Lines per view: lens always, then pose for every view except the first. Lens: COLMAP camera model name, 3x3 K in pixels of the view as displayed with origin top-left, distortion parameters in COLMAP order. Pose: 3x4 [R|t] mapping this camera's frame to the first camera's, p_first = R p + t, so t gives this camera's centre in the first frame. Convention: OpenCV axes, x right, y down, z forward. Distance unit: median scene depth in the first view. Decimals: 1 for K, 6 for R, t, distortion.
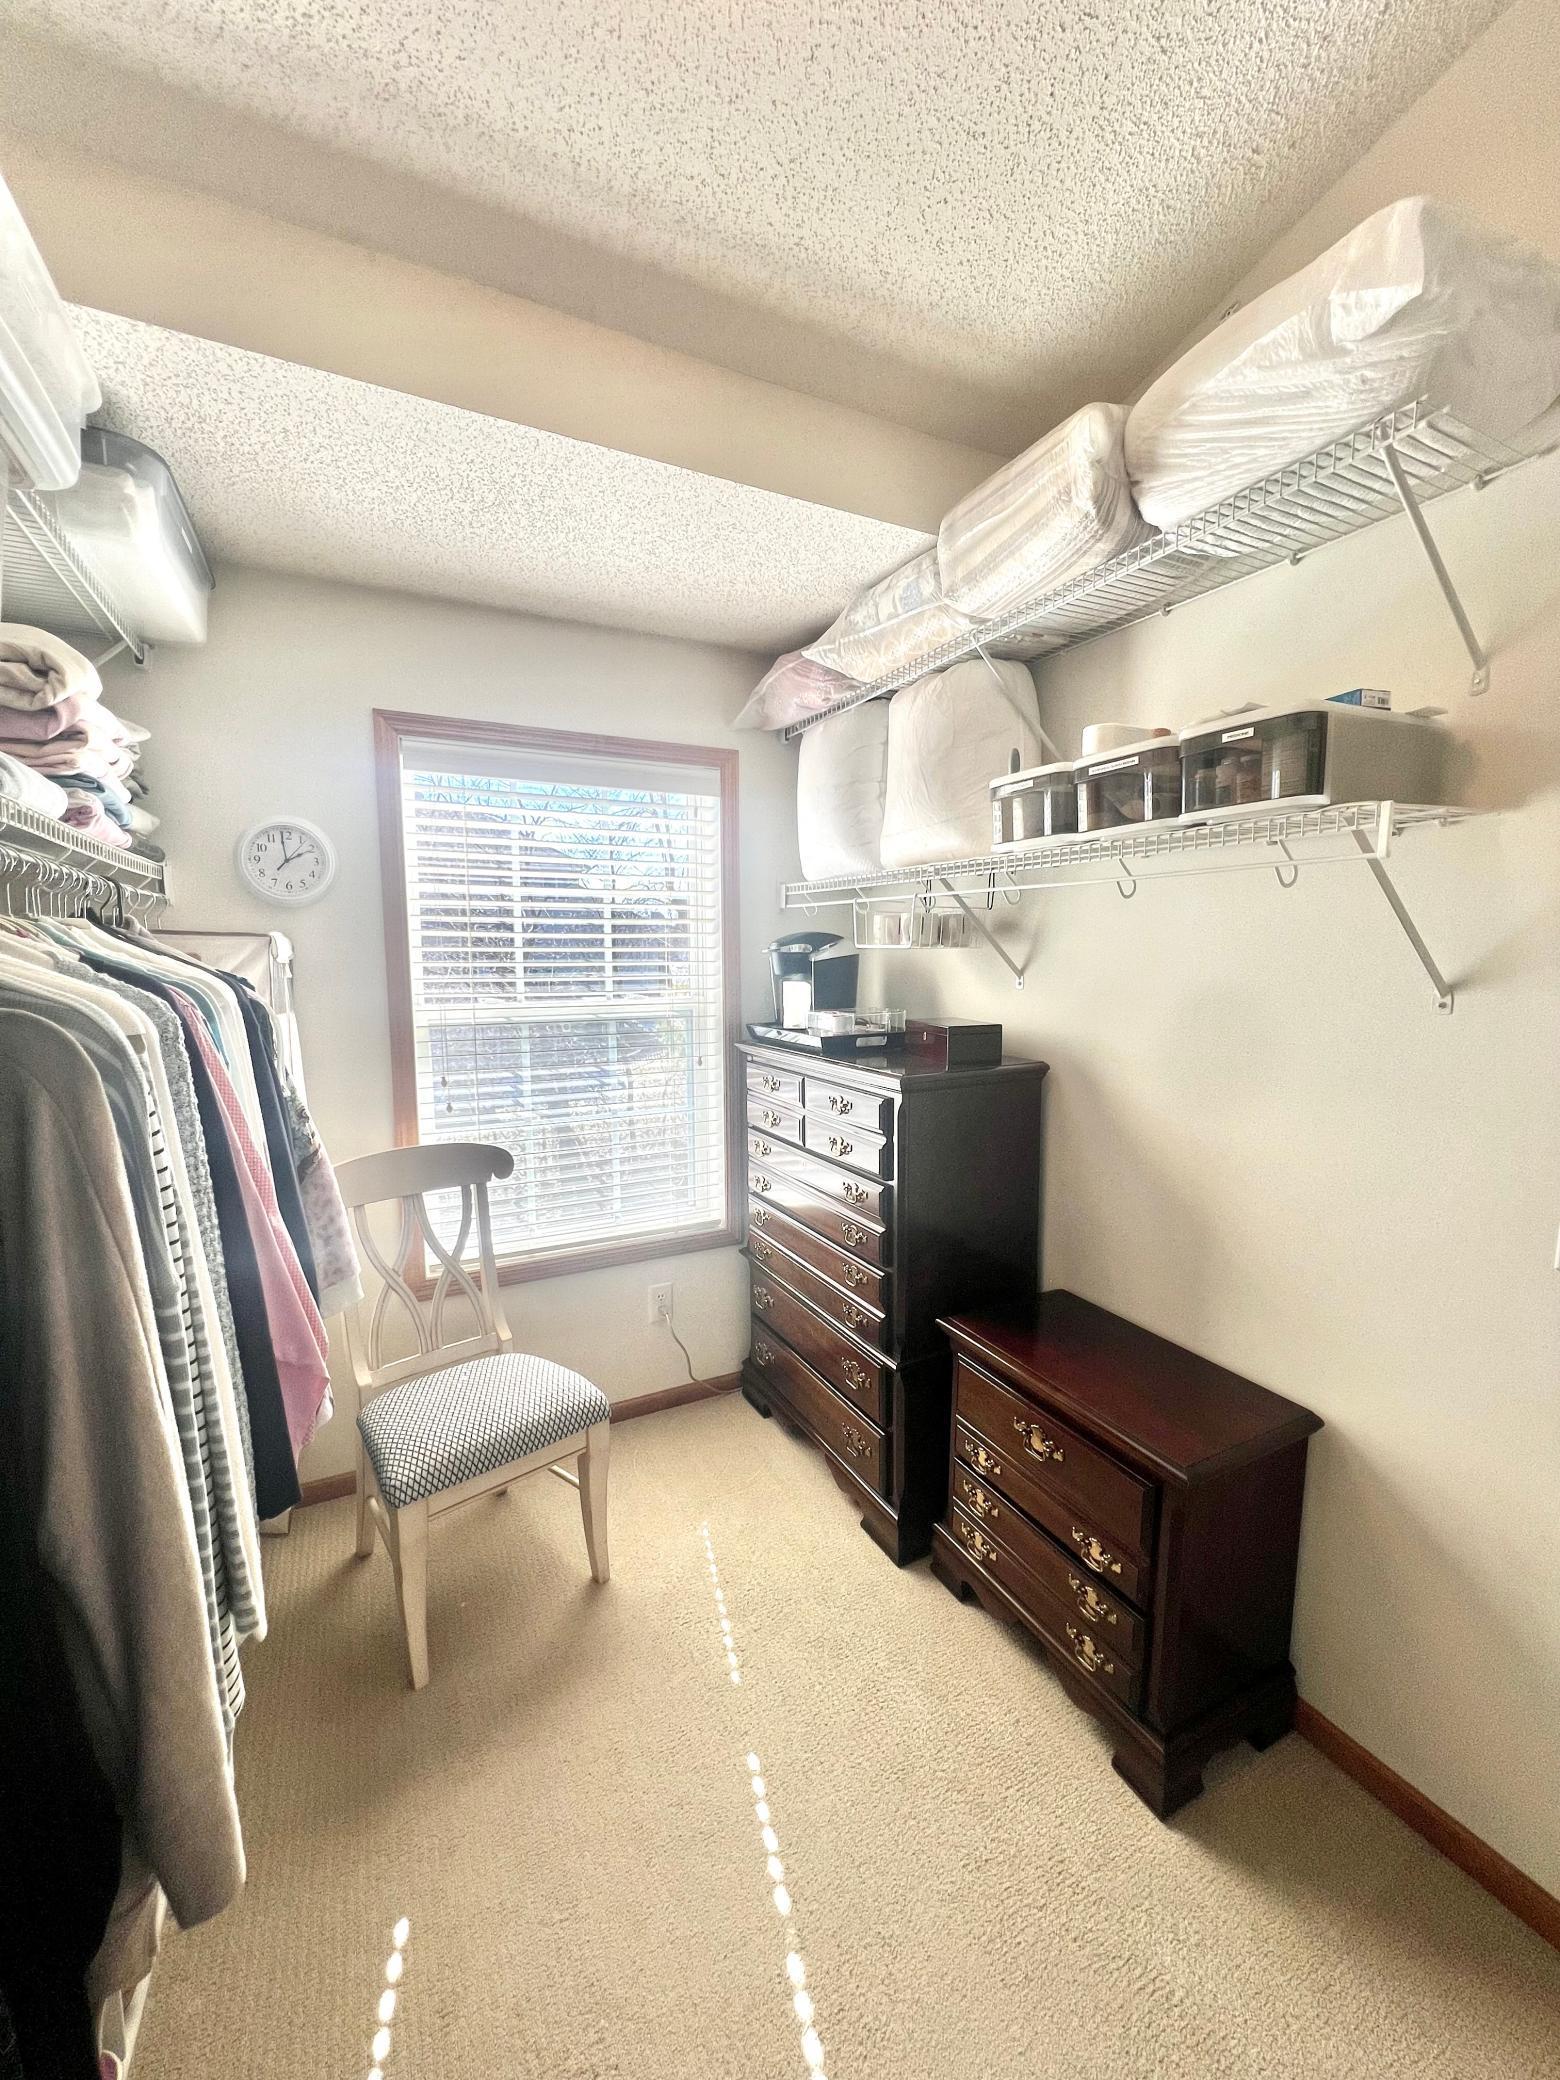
lens RADIAL K [[838.4, 0, 783.6], [0, 838.4, 1040.3], [0, 0, 1]] dist [0.000129, 0.000120]
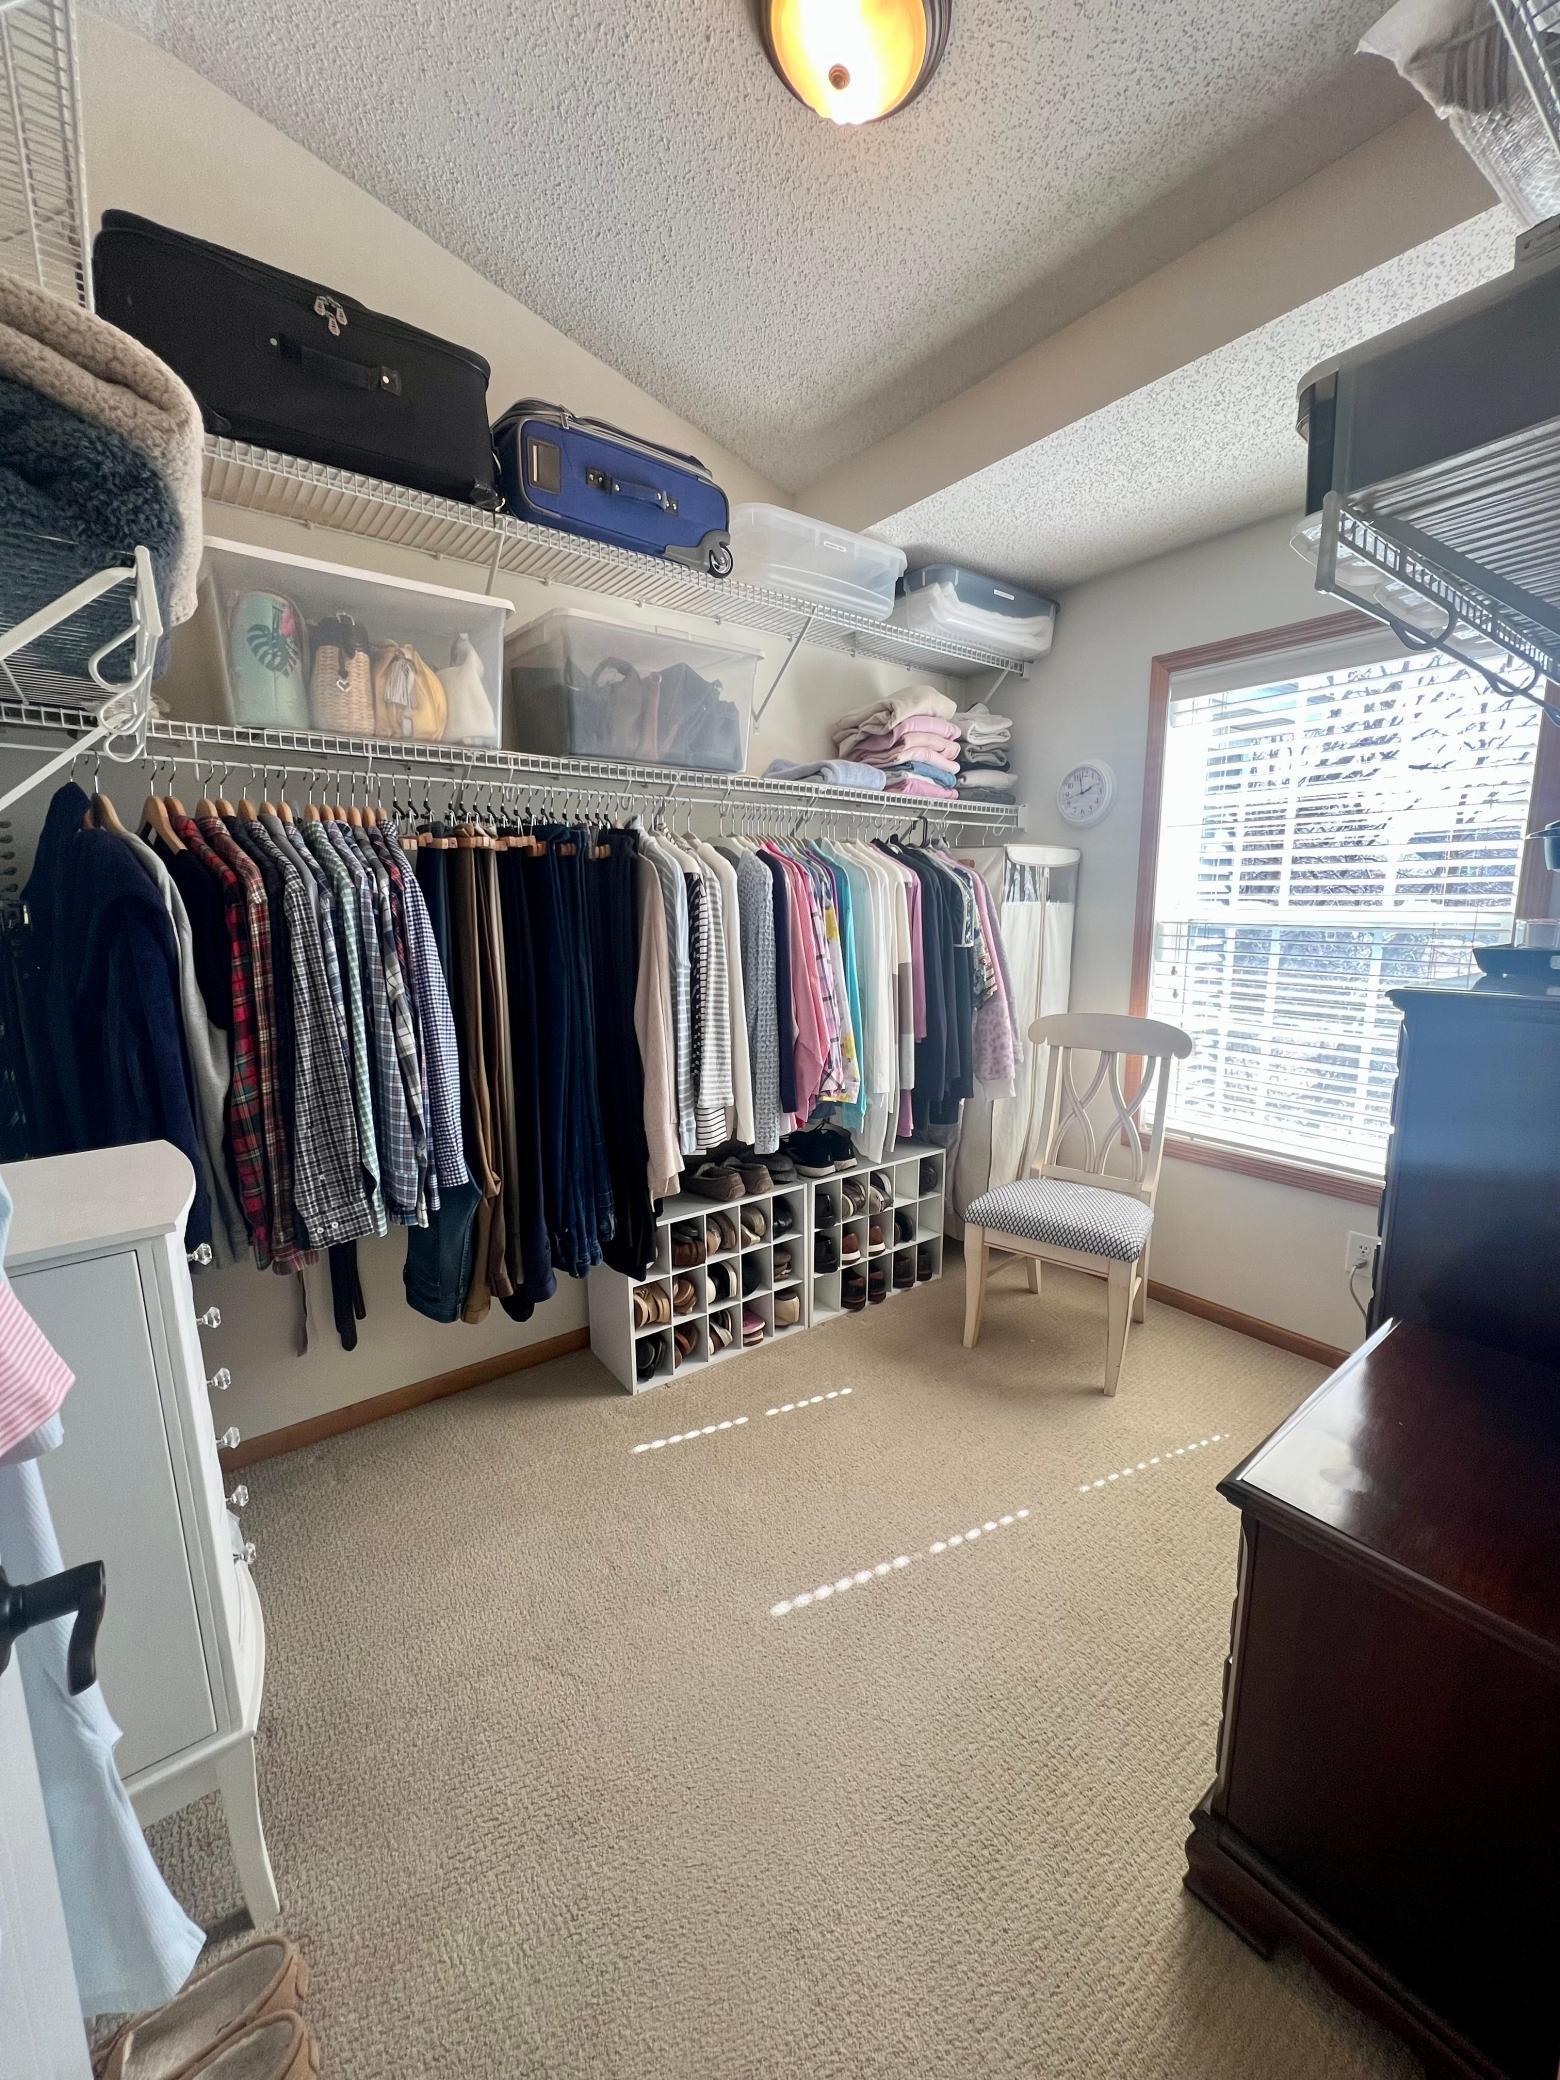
lens RADIAL K [[838.4, 0, 794.4], [0, 838.4, 1048.0], [0, 0, 1]] dist [0.000129, 0.000120]
pose [[0.193810, 0.179007, -0.964569, 0.731681], [-0.104010, 0.981420, 0.161236, 0.024214], [0.975510, 0.069076, 0.208827, 0.284231]]
